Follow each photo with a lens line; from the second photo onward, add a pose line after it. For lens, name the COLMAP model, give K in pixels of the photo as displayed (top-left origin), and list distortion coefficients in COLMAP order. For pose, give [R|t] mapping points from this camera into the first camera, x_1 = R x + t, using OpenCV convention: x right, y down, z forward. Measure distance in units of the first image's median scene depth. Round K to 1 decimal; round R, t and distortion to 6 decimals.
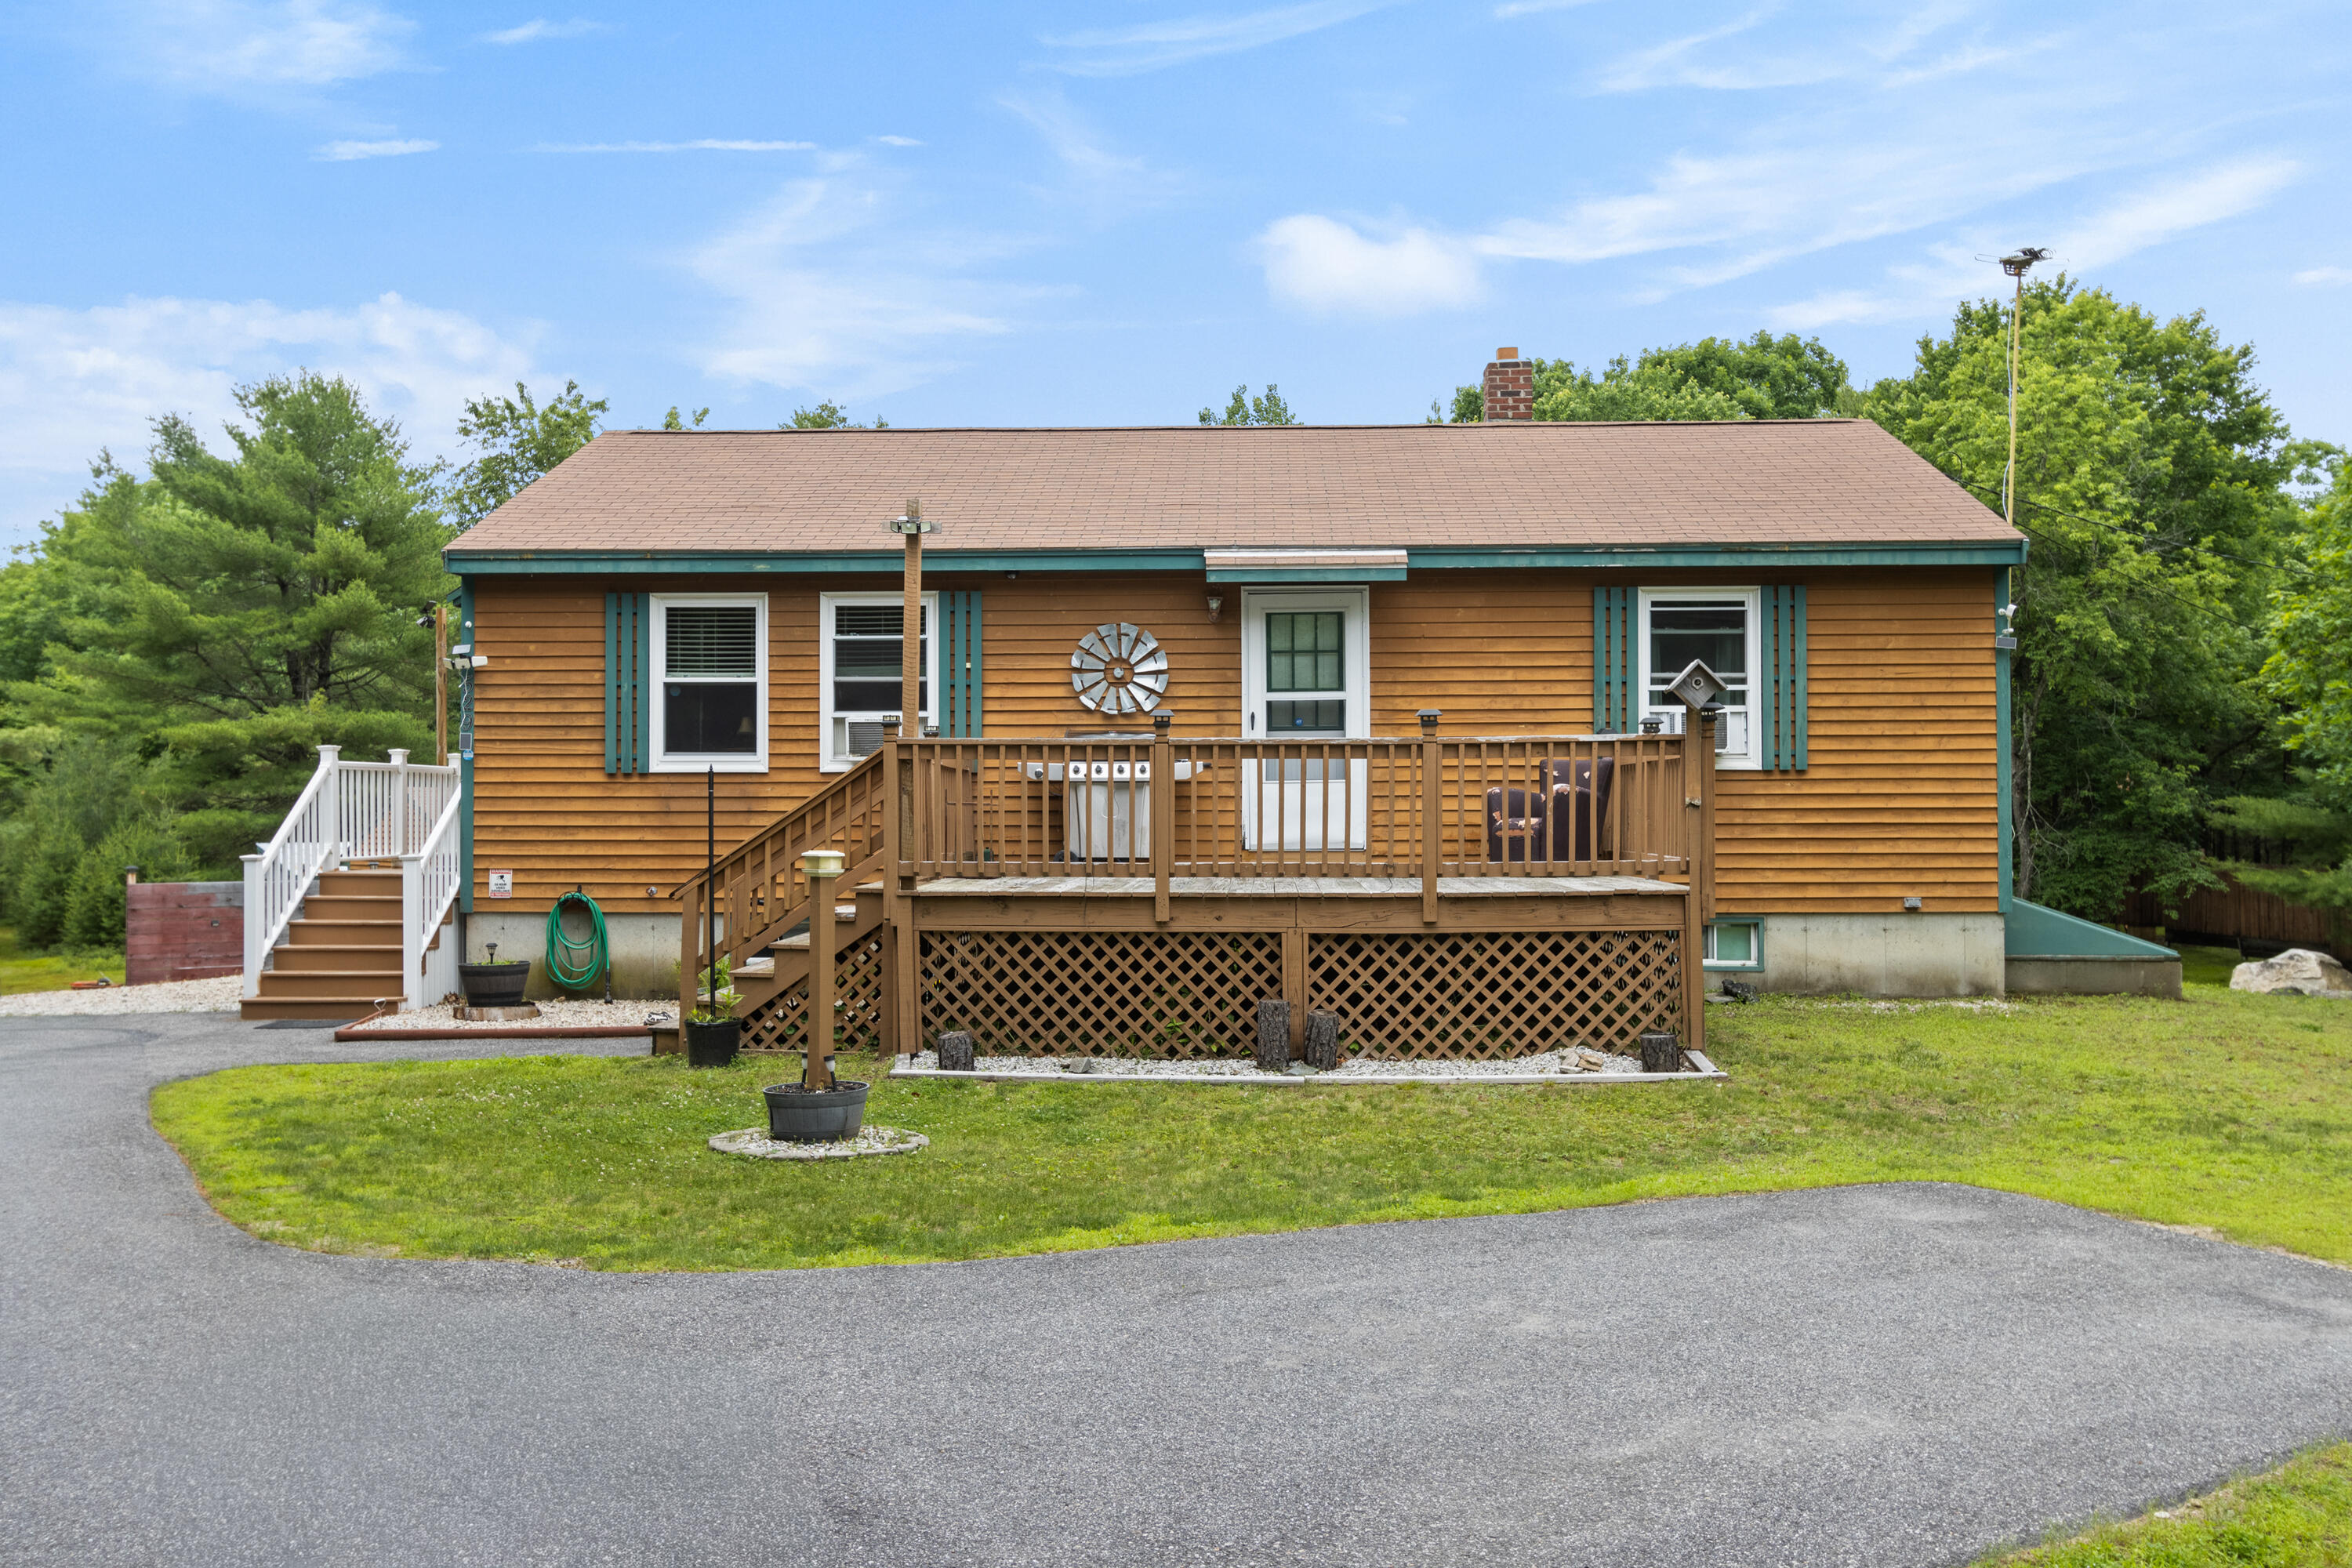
lens RADIAL K [[2043.2, 0, 1176.0], [0, 2043.2, 784.0], [0, 0, 1]] dist [-0.002399, -0.002620]
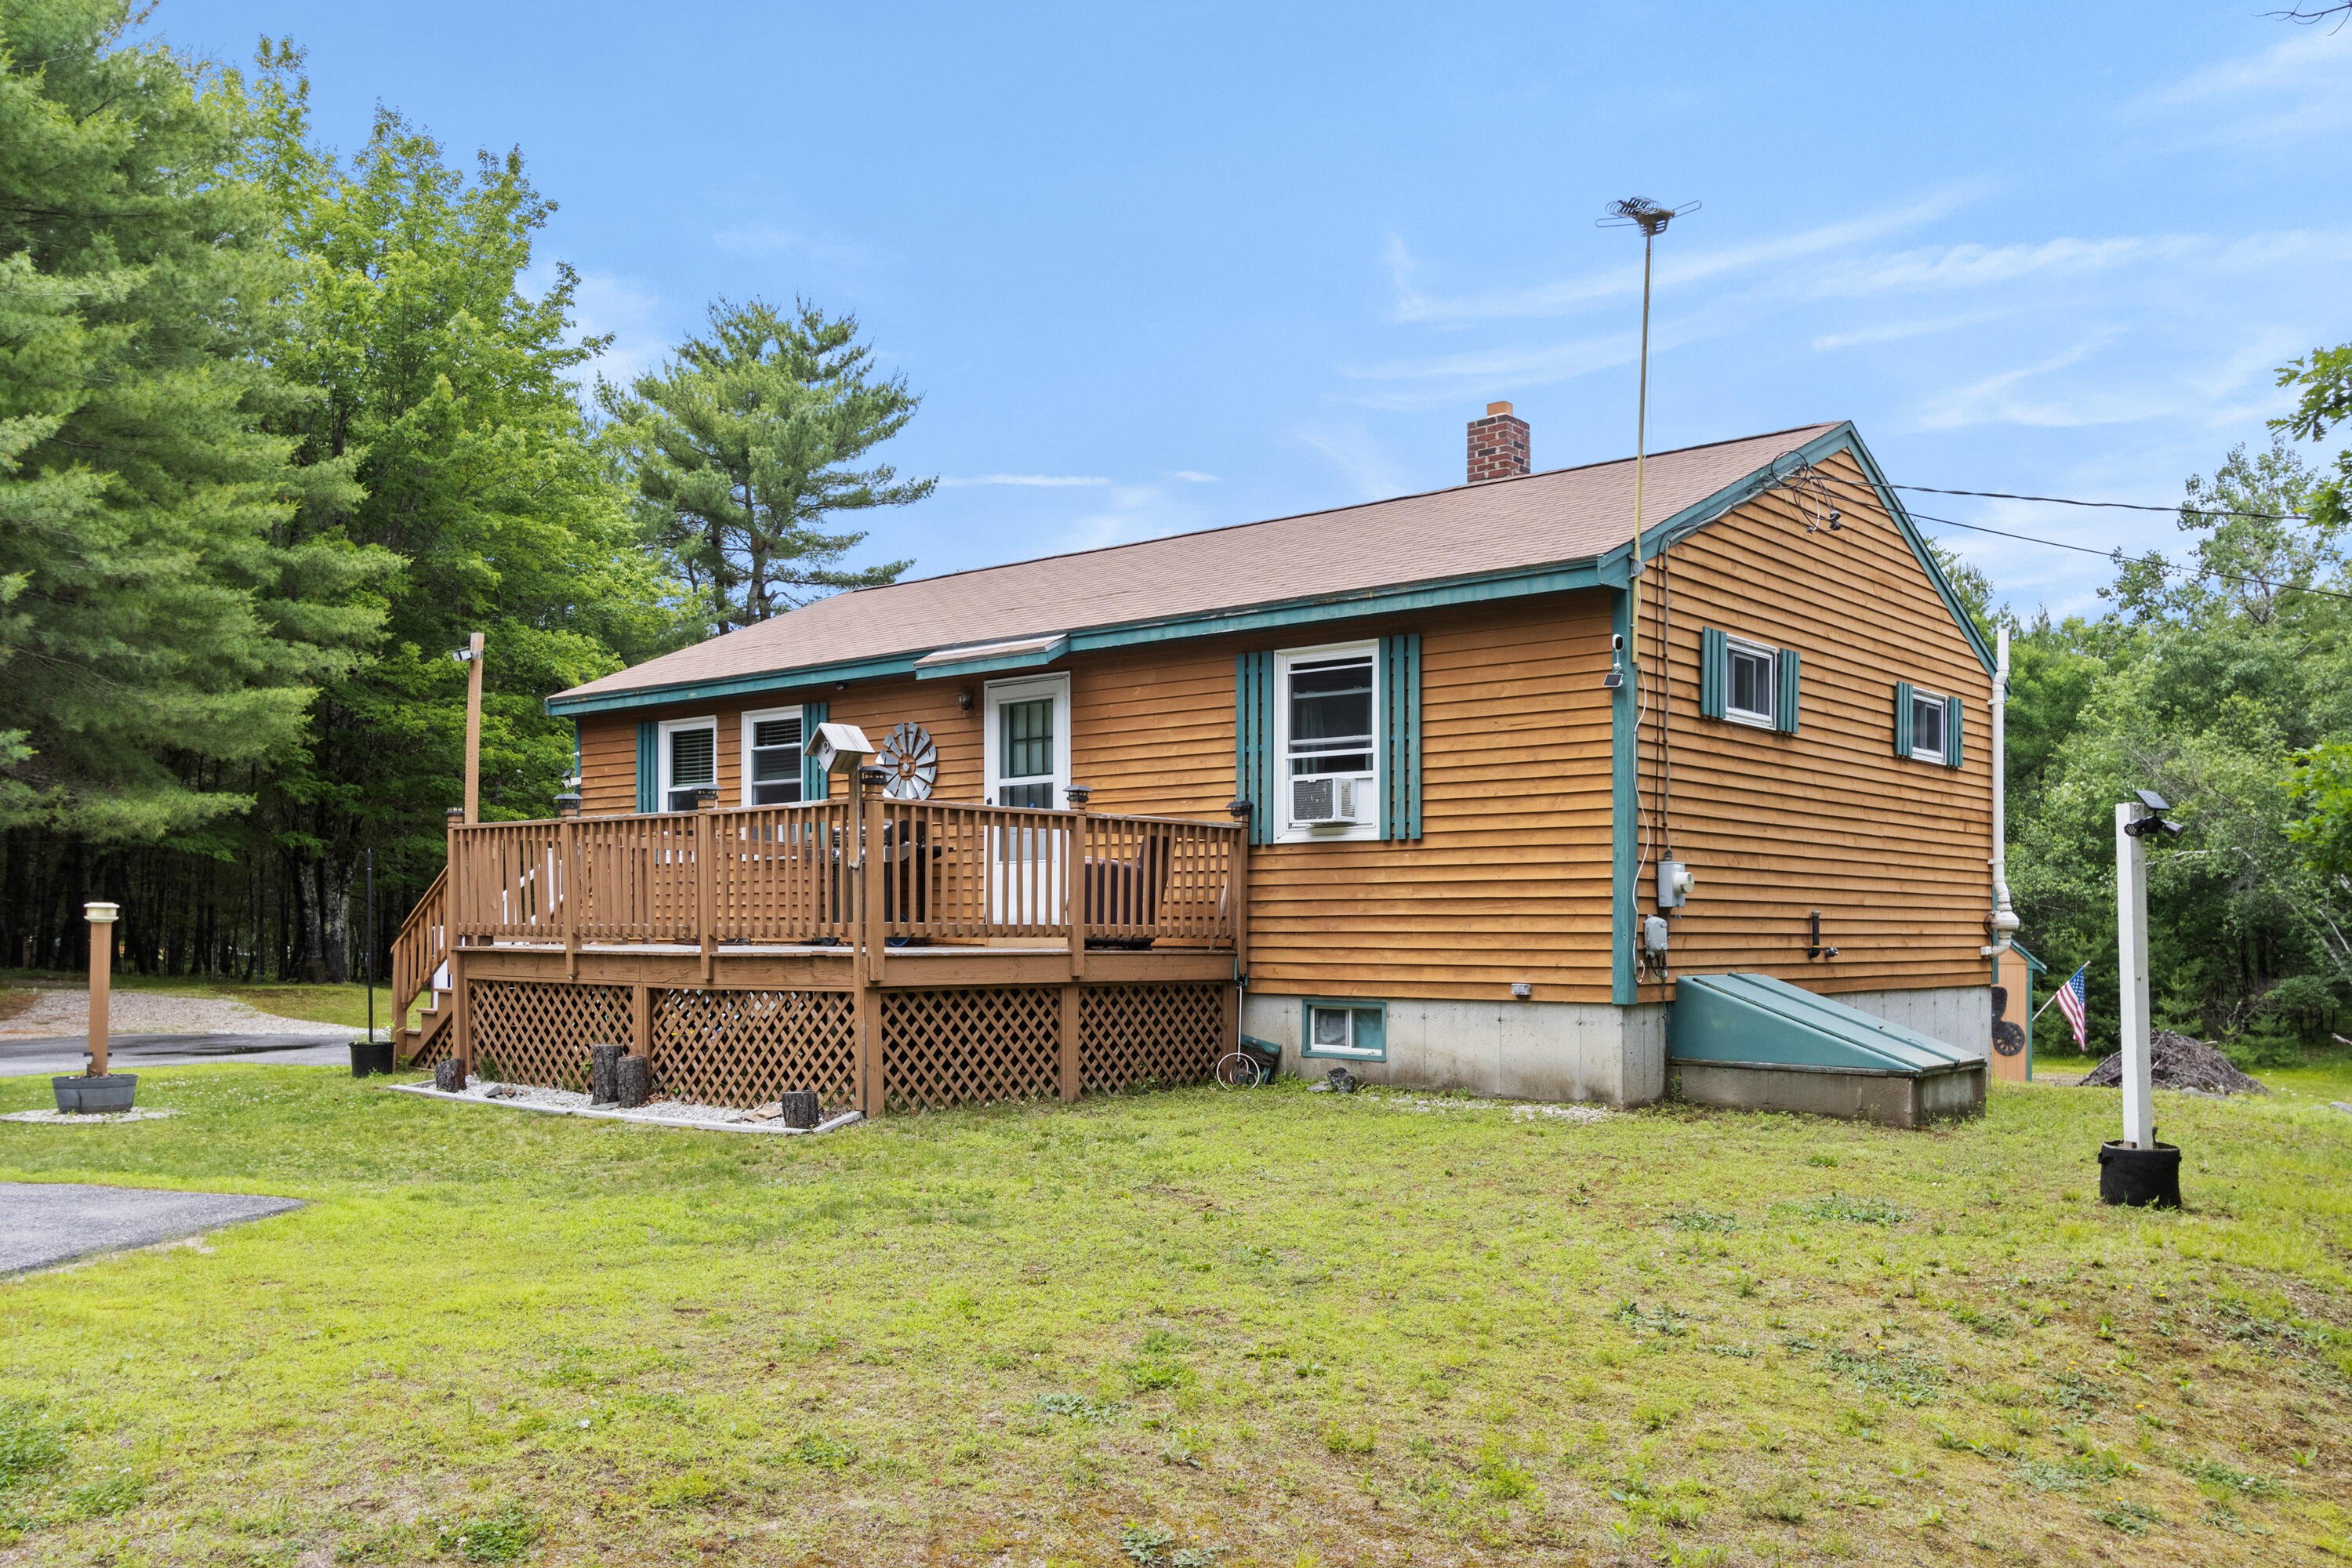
lens RADIAL K [[1926.0, 0, 1176.0], [0, 1926.0, 907.7], [0, 0, 1]] dist [0.004127, 0.000714]
pose [[0.785825, -0.002242, -0.618445, 0.744872], [0.001122, 0.999997, -0.002199, 0.025019], [0.618448, 0.001034, 0.785825, 0.268759]]
